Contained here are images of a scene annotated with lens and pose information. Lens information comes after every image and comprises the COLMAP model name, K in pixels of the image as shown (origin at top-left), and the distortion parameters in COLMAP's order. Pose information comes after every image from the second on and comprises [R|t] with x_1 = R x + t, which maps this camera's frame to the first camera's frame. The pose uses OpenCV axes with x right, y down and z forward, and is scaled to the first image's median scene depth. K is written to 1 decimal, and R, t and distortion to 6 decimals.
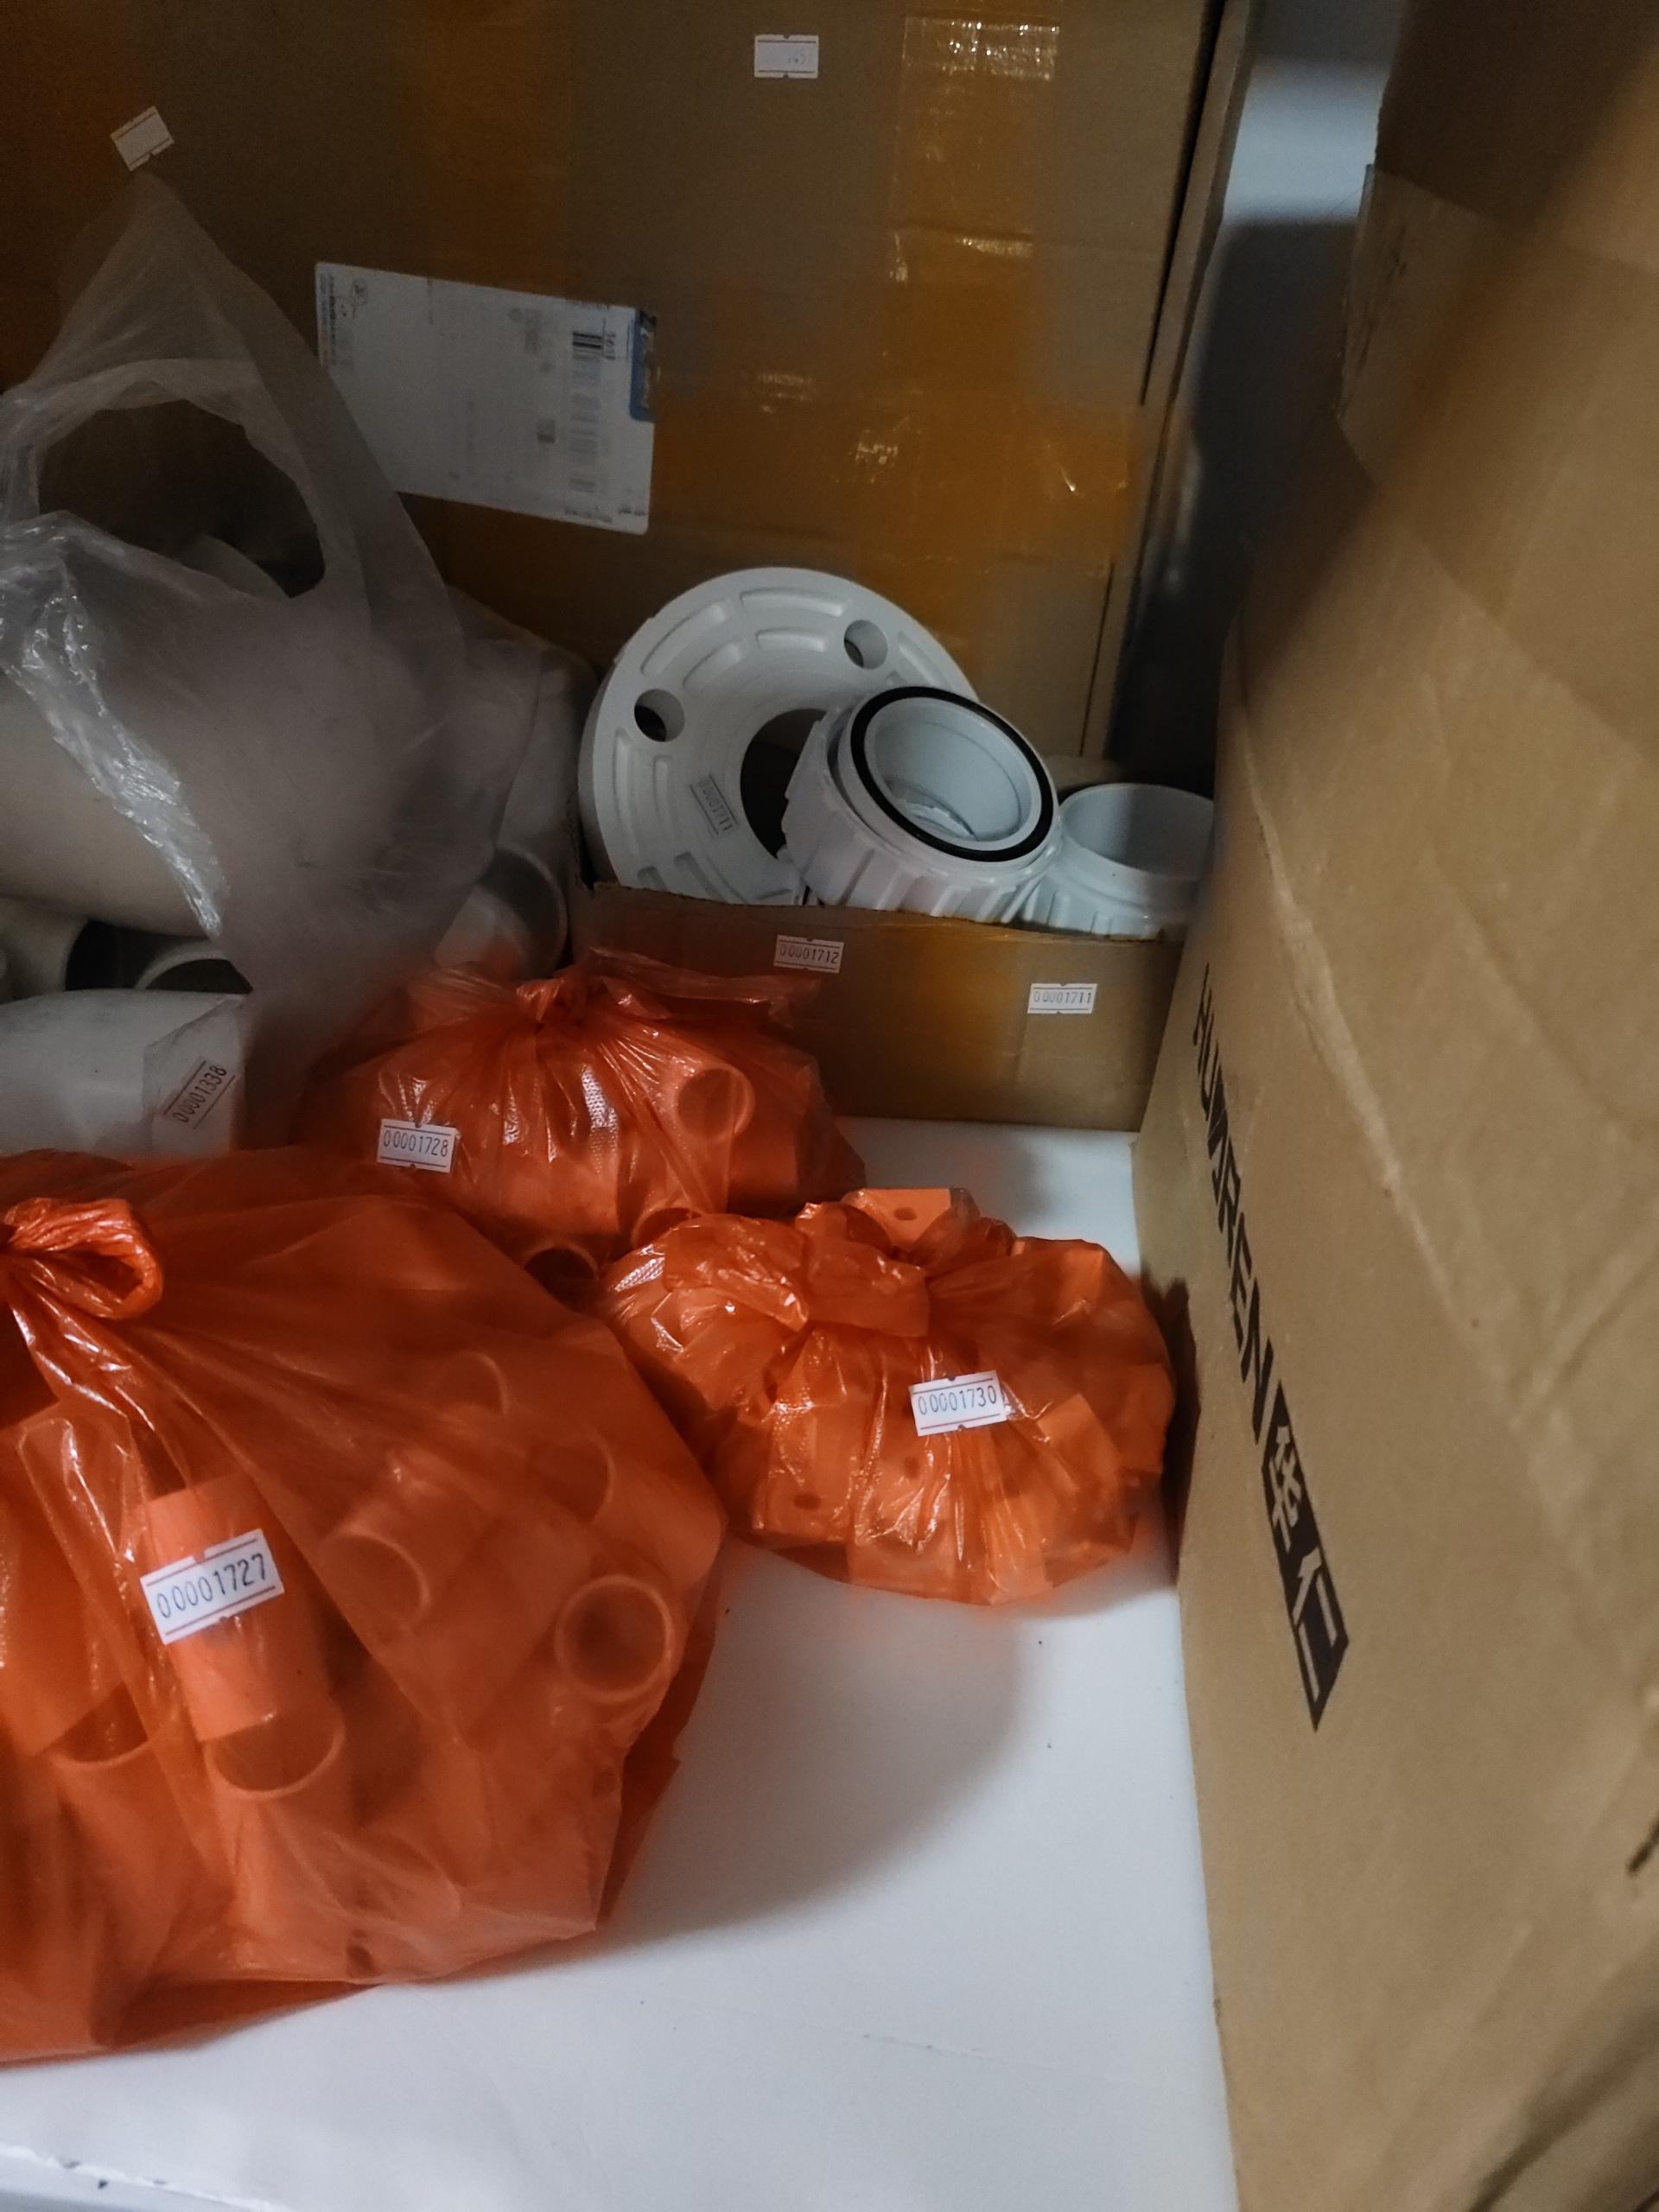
lens RADIAL K [[1567.7, 0, 818.3], [0, 1567.7, 1136.7], [0, 0, 1]] dist [0.025766, -0.046061]
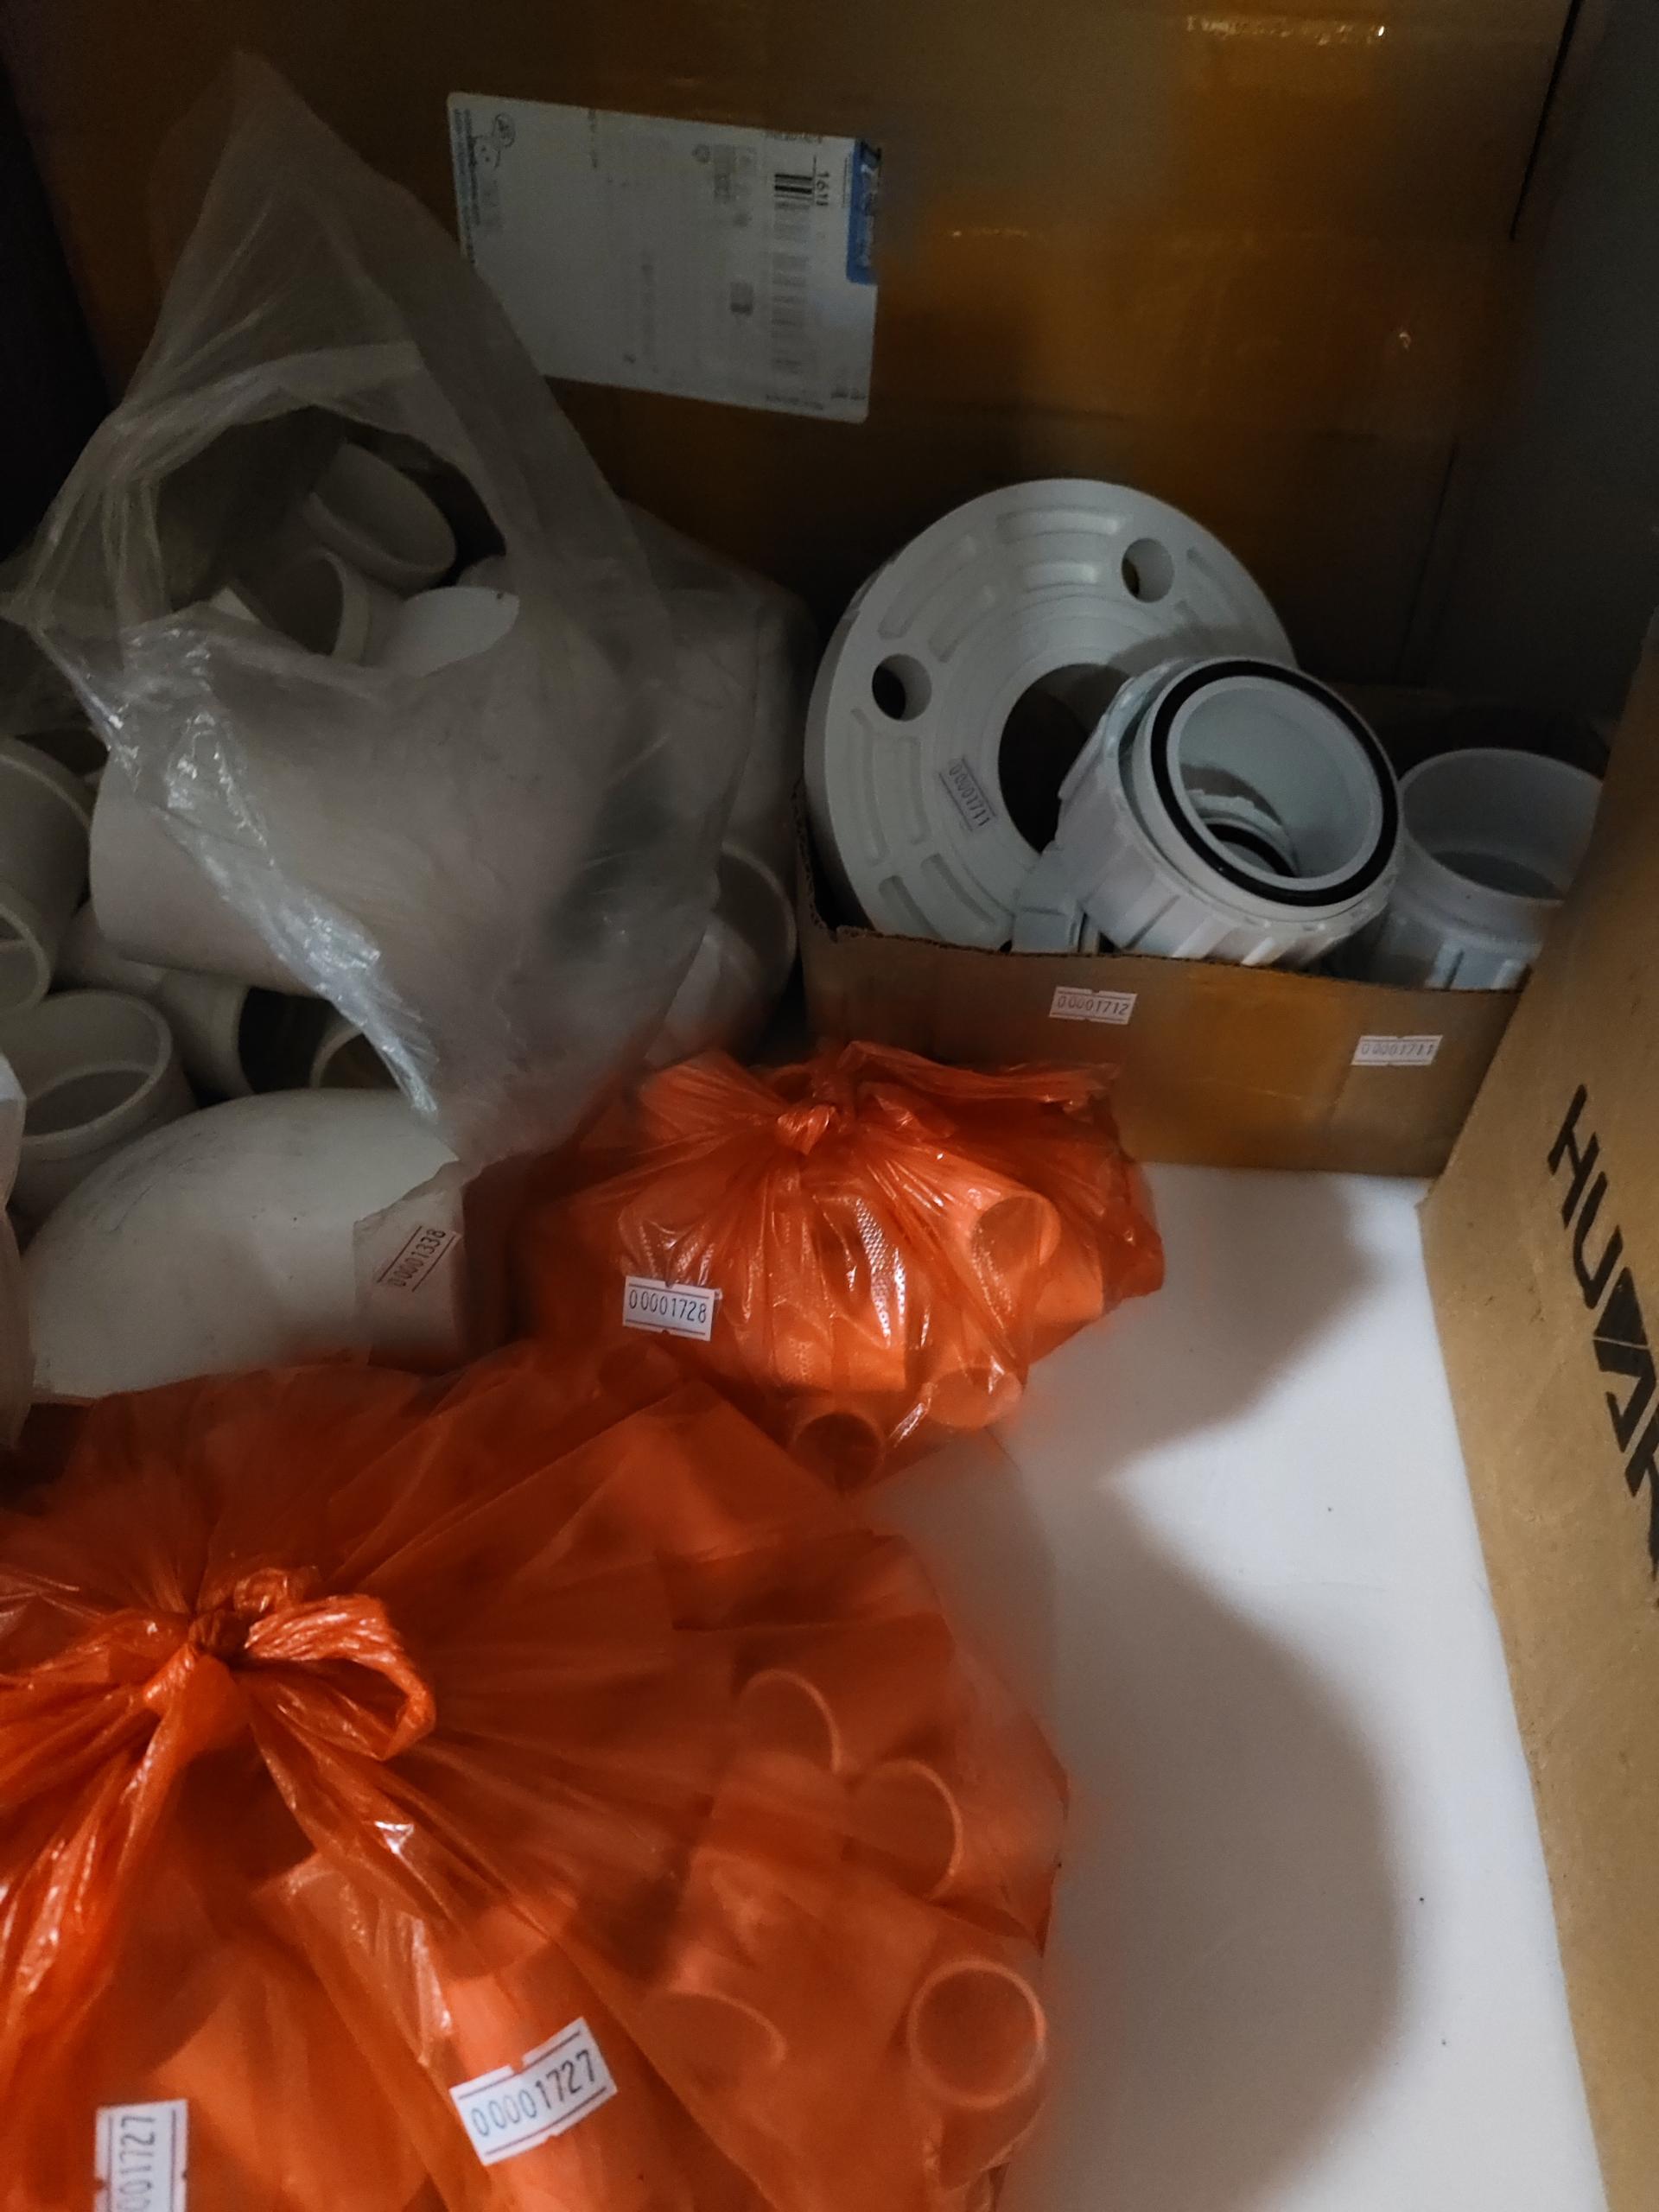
lens RADIAL K [[1567.7, 0, 871.5], [0, 1567.7, 1134.0], [0, 0, 1]] dist [0.025766, -0.046061]
pose [[0.998707, -0.015718, -0.048344, -0.095439], [0.024294, 0.982944, 0.182293, -0.222631], [0.044655, -0.183232, 0.982055, 0.169436]]
